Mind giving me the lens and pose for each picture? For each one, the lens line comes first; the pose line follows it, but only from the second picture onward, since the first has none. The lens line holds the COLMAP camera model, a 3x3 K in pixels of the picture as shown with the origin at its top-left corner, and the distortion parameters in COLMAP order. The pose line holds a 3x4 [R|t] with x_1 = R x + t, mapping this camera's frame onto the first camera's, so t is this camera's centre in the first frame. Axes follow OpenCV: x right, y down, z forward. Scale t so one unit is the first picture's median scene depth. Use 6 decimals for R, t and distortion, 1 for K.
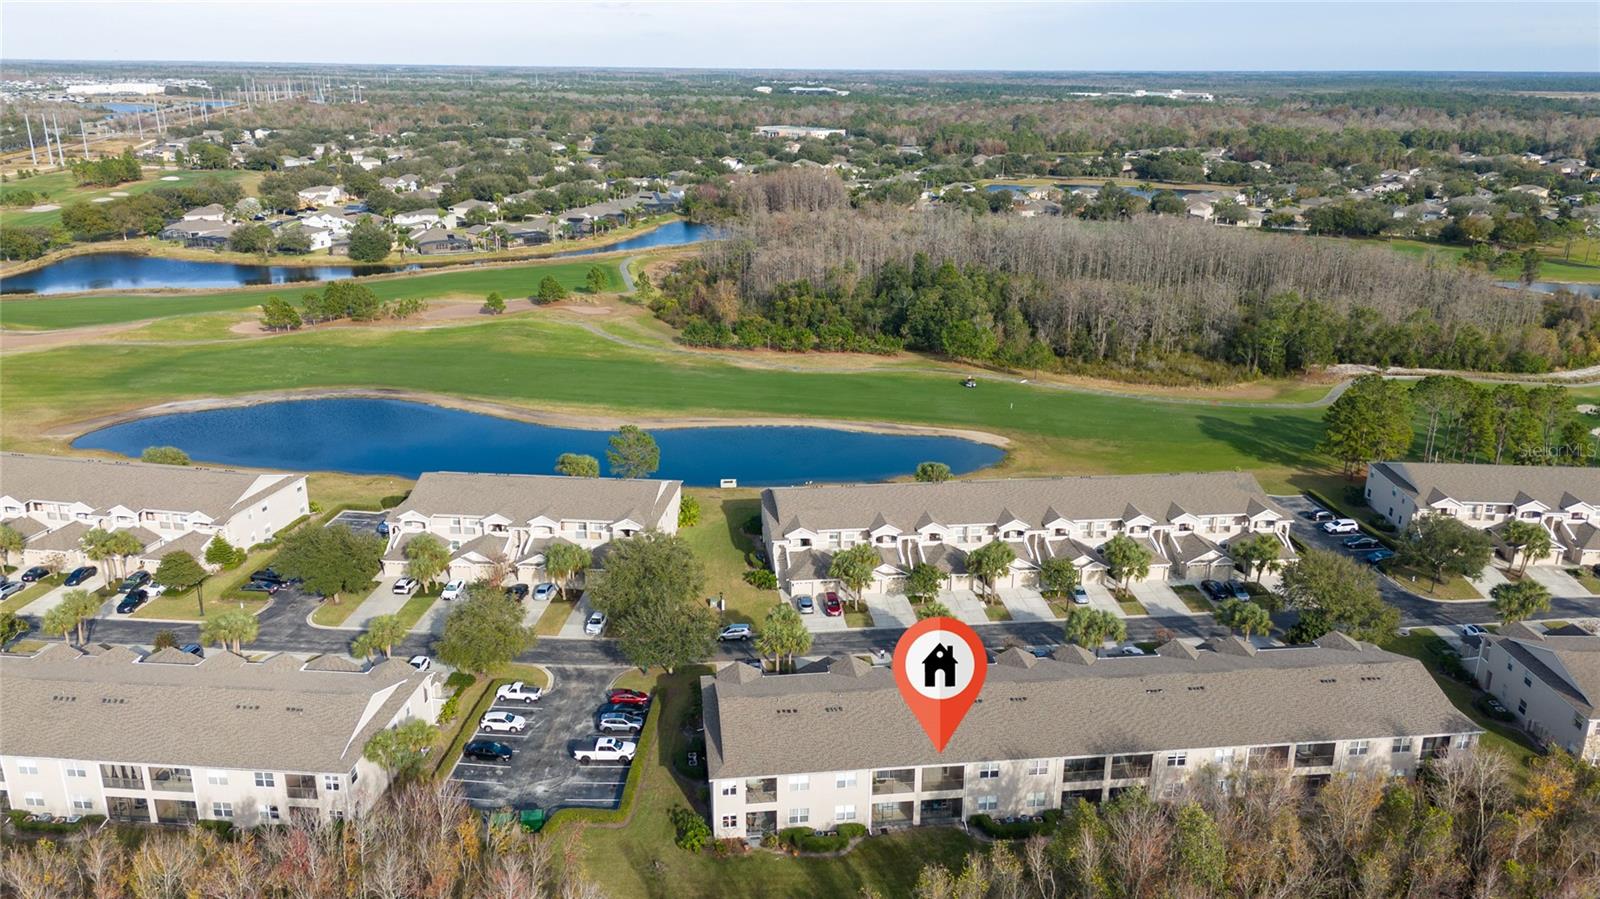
lens RADIAL K [[1177.0, 0, 807.2], [0, 1177.0, 445.3], [0, 0, 1]] dist [0.090212, -0.112366]
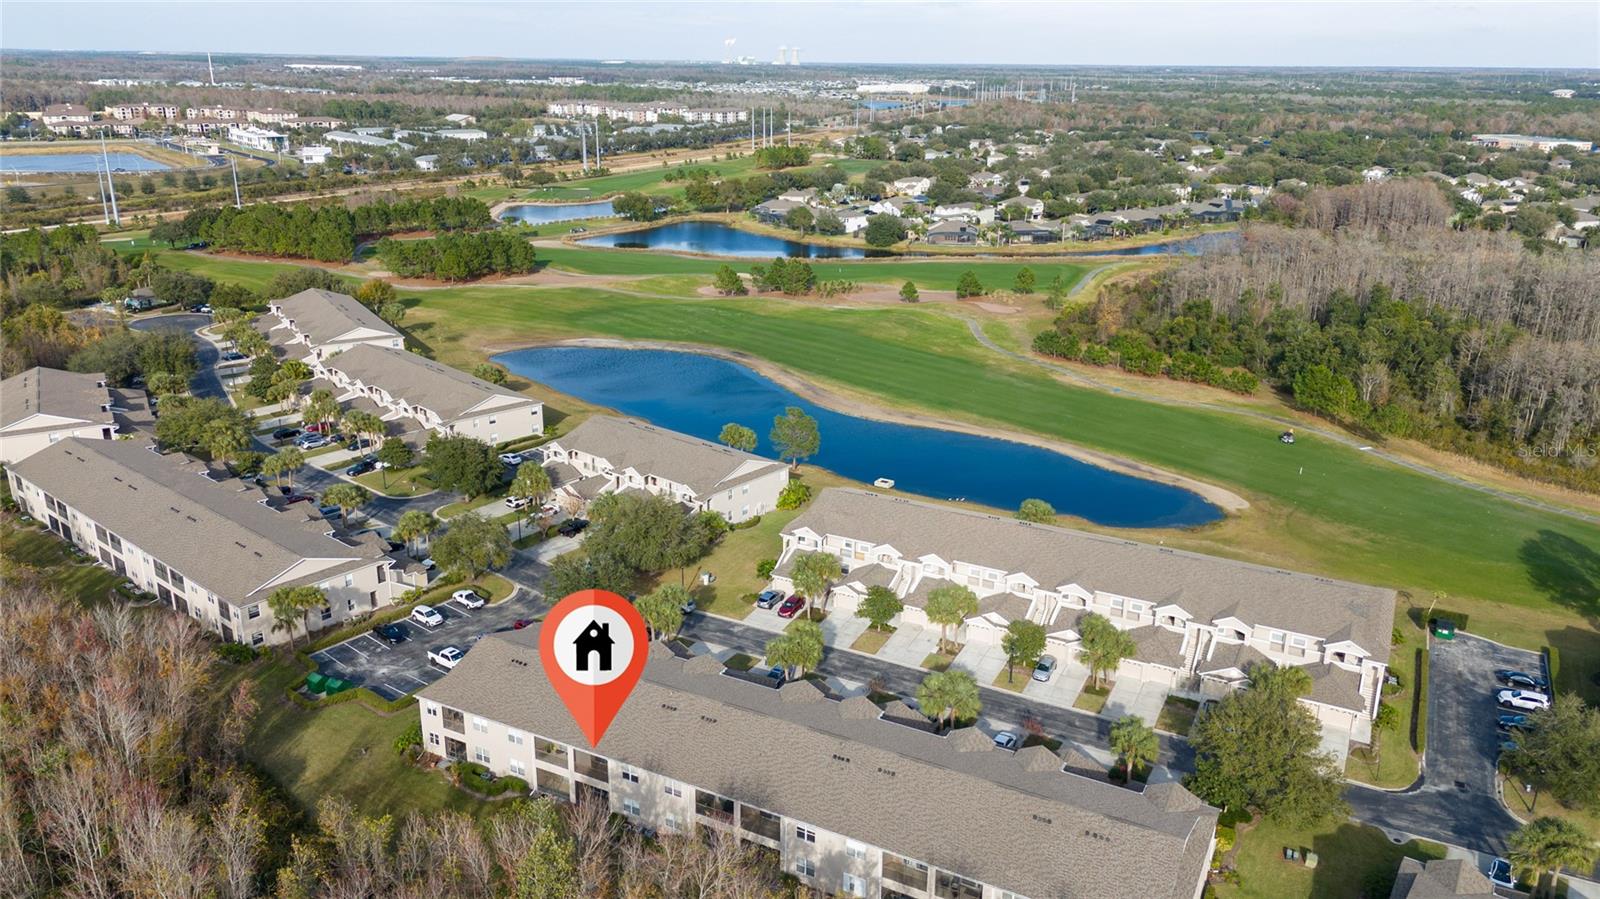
lens RADIAL K [[1177.0, 0, 807.2], [0, 1177.0, 445.3], [0, 0, 1]] dist [0.090212, -0.112366]
pose [[0.818415, 0.179412, -0.545901, 0.538387], [-0.179799, 0.982260, 0.053267, -0.052179], [0.545774, 0.054558, 0.836155, 0.167460]]
